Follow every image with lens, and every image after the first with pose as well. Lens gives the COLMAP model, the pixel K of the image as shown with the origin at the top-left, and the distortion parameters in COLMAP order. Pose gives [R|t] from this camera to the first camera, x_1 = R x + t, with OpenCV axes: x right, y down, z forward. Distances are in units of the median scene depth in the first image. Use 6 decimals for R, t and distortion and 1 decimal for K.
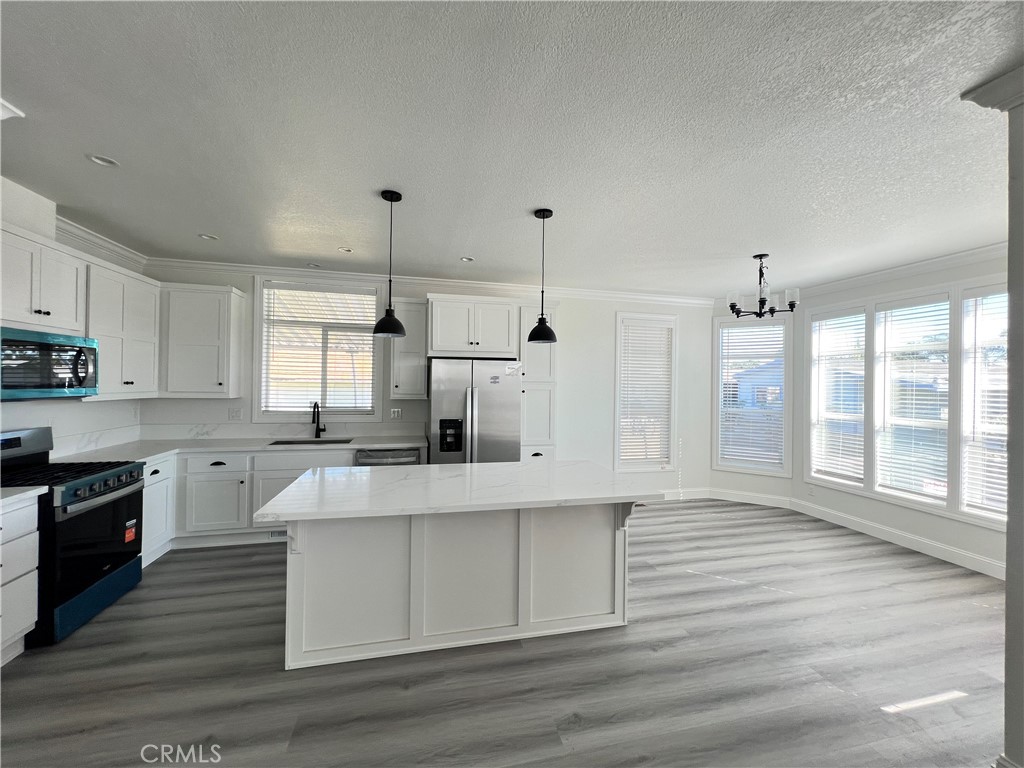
lens RADIAL K [[410.7, 0, 512.7], [0, 410.7, 382.9], [0, 0, 1]] dist [0.000393, 0.000024]
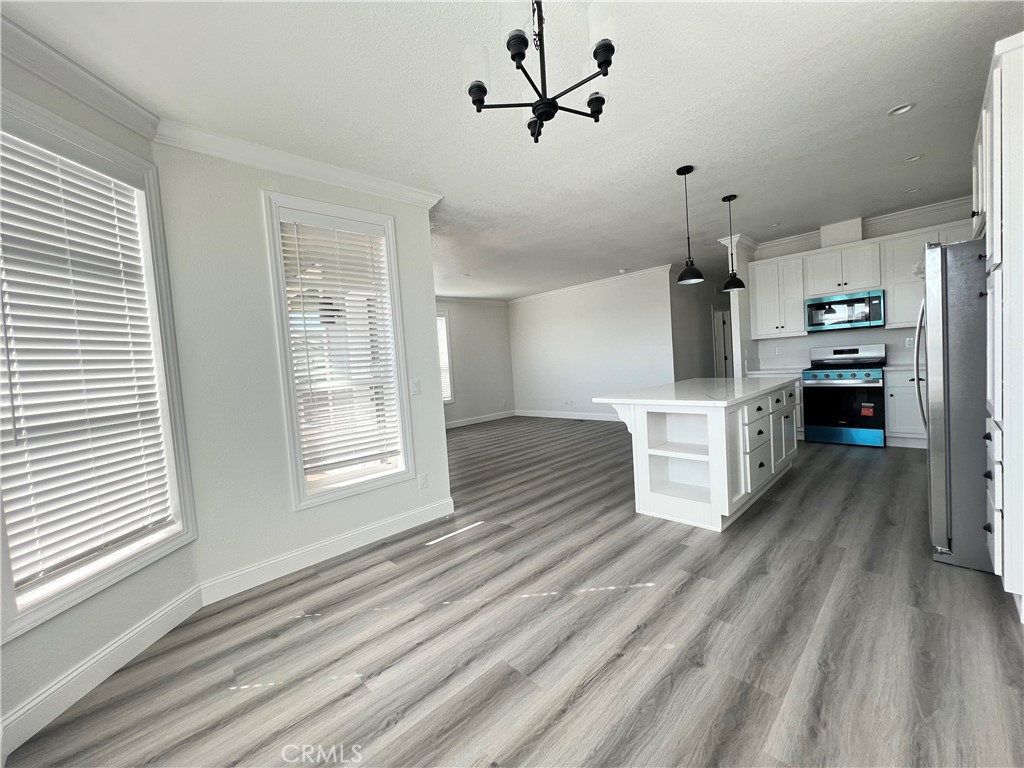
lens RADIAL K [[410.7, 0, 511.8], [0, 410.7, 383.6], [0, 0, 1]] dist [0.000393, 0.000024]
pose [[-0.859677, 0.071731, -0.505776, 1.009370], [0.058256, 0.997399, 0.042436, 0.100458], [0.507505, 0.007016, -0.861620, 1.571999]]
